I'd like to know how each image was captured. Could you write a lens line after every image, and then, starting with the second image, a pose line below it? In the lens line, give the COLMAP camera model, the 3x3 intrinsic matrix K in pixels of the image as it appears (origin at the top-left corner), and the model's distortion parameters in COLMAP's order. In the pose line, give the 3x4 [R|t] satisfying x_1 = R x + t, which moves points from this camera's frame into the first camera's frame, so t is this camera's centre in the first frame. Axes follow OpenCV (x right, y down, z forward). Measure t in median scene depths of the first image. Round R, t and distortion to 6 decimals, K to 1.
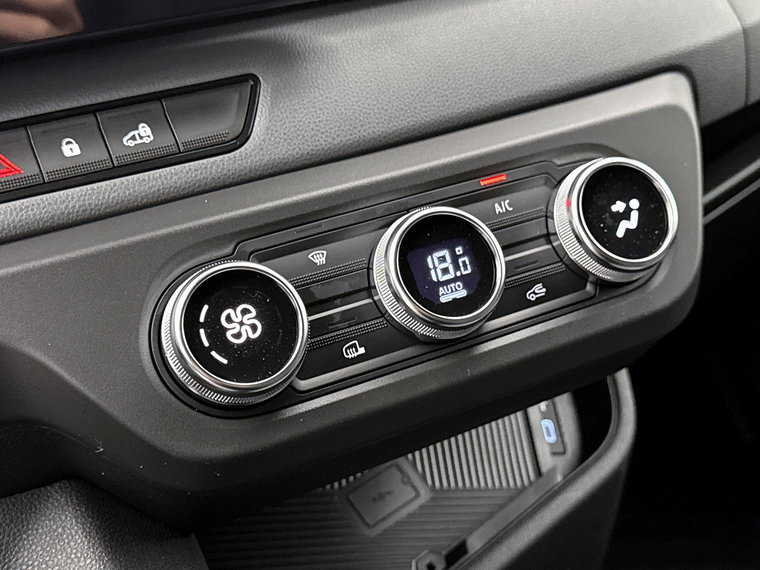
lens RADIAL K [[1014.2, 0, 380.0], [0, 1014.2, 285.0], [0, 0, 1]] dist [0.156698, -0.407573]
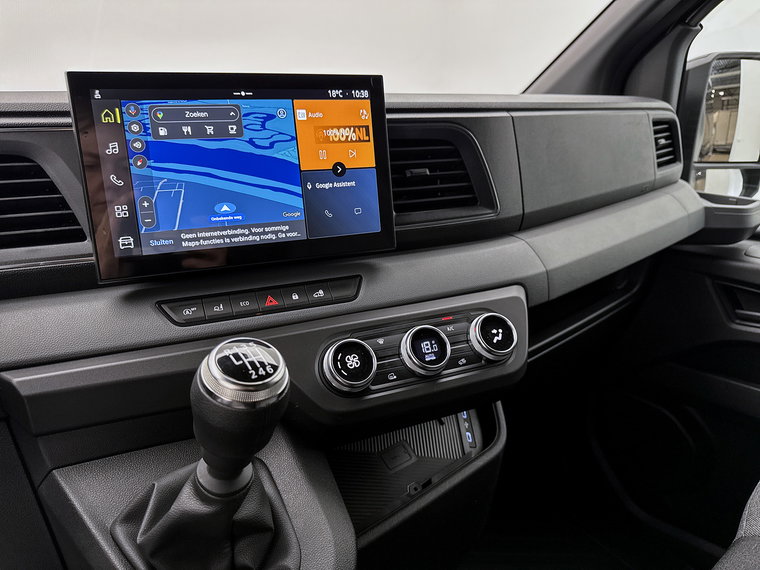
lens RADIAL K [[536.7, 0, 380.0], [0, 536.7, 285.0], [0, 0, 1]] dist [0.090674, -0.211050]
pose [[0.998120, 0.055133, -0.026761, -0.030929], [-0.059604, 0.974880, -0.214607, 0.124653], [0.014257, 0.215799, 0.976334, -0.393821]]
